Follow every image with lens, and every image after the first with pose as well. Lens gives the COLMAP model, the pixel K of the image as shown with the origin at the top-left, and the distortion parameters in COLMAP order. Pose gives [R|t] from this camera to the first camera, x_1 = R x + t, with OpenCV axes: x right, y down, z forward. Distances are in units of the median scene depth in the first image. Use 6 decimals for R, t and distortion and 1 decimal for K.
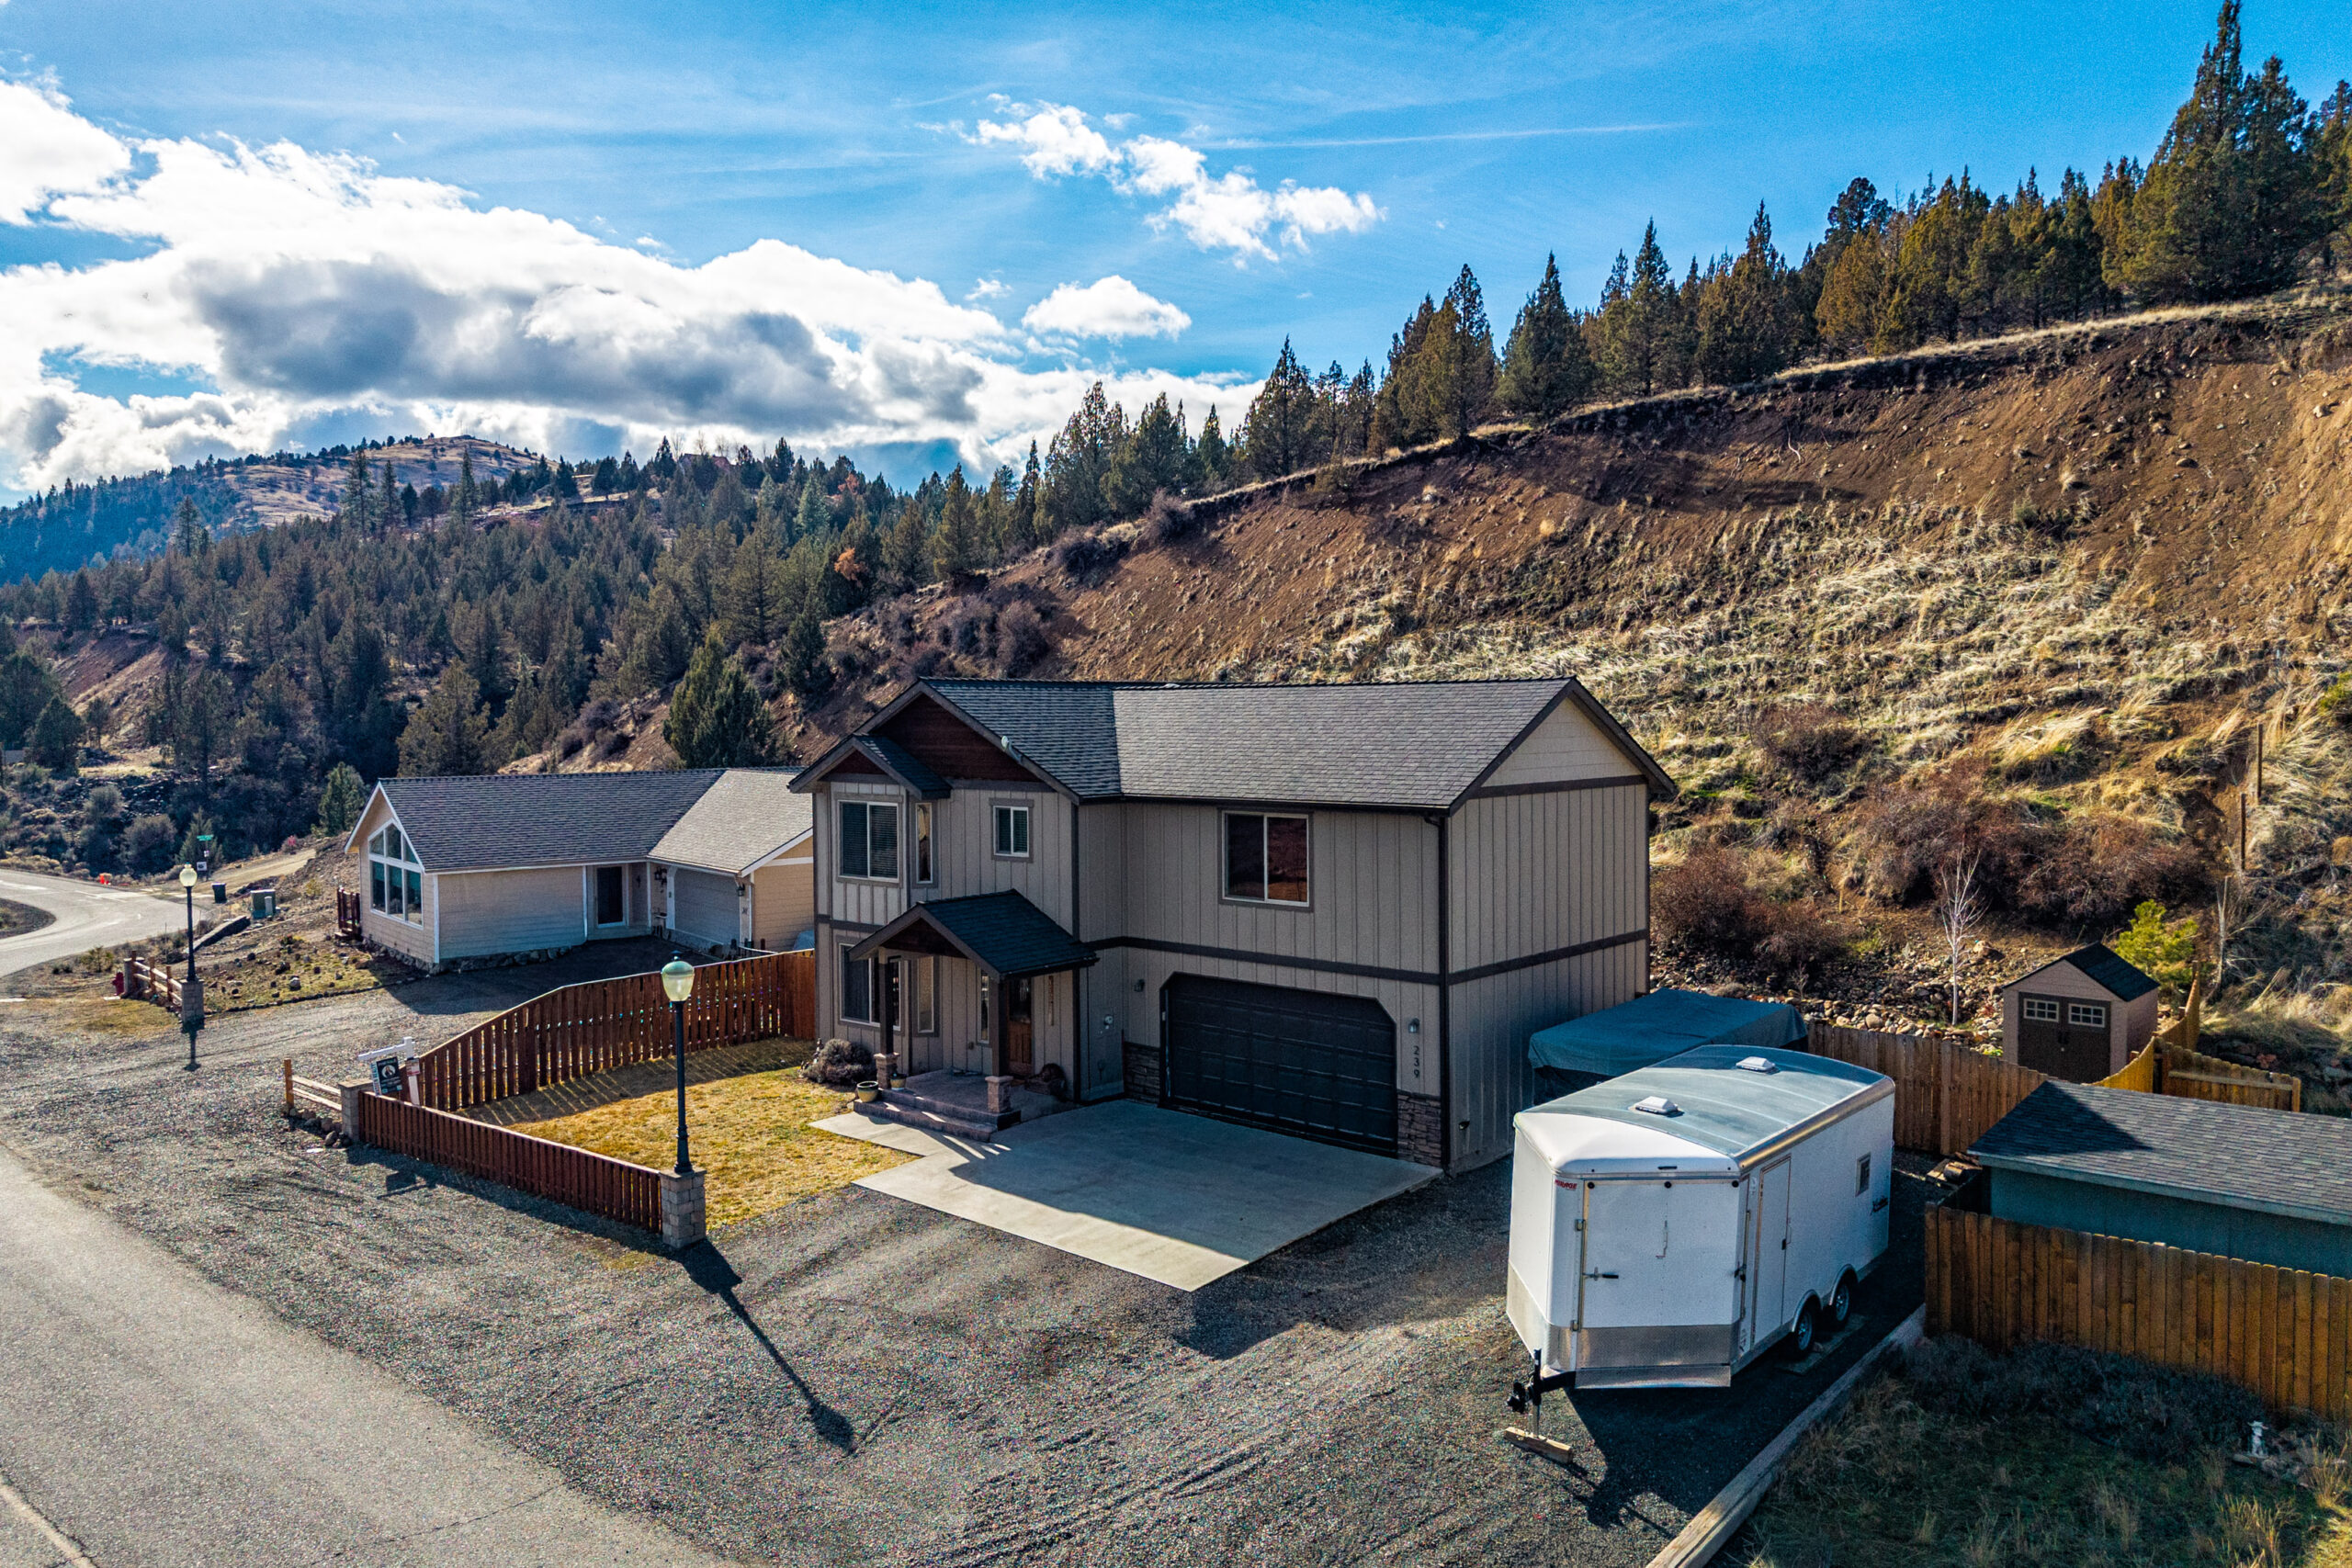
lens RADIAL K [[1700.3, 0, 1172.9], [0, 1700.3, 776.4], [0, 0, 1]] dist [0.002643, 0.001213]
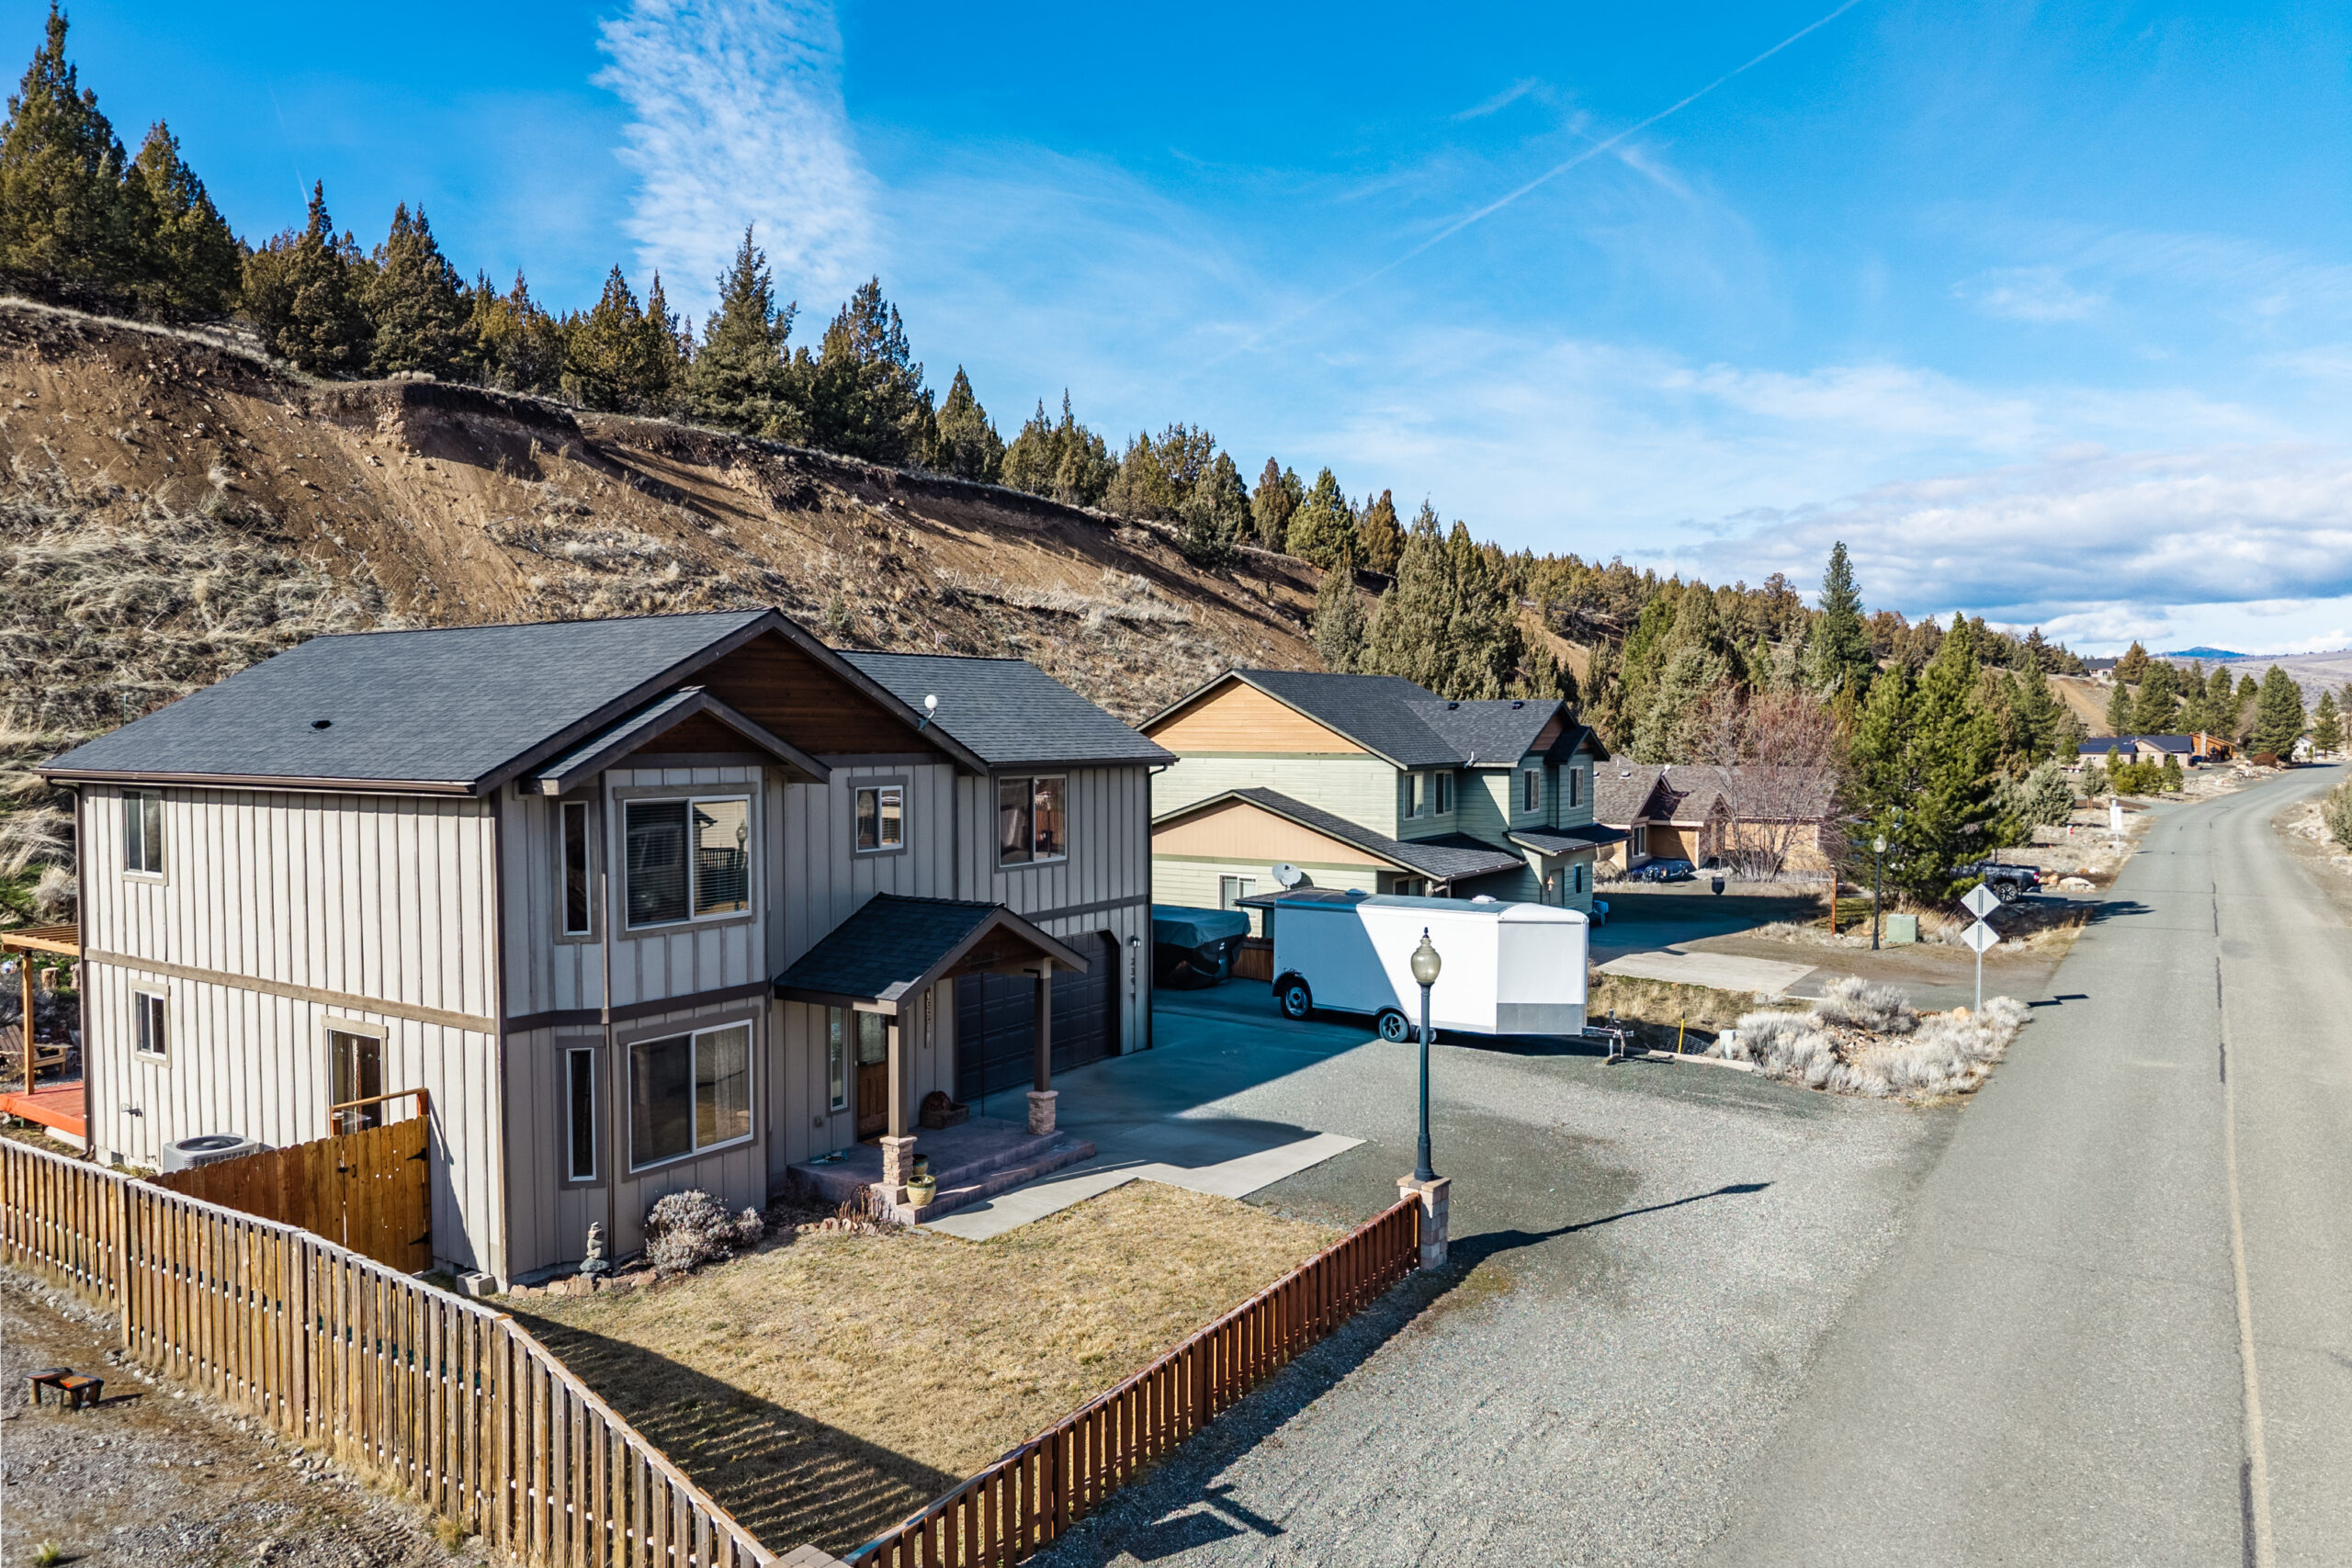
lens RADIAL K [[1567.8, 0, 1172.8], [0, 1567.8, 784.1], [0, 0, 1]] dist [0.010248, 0.001486]
pose [[-0.126583, -0.034334, 0.991362, -0.689009], [0.048373, 0.997998, 0.040740, -0.005260], [-0.990776, 0.053112, -0.124669, 0.799122]]
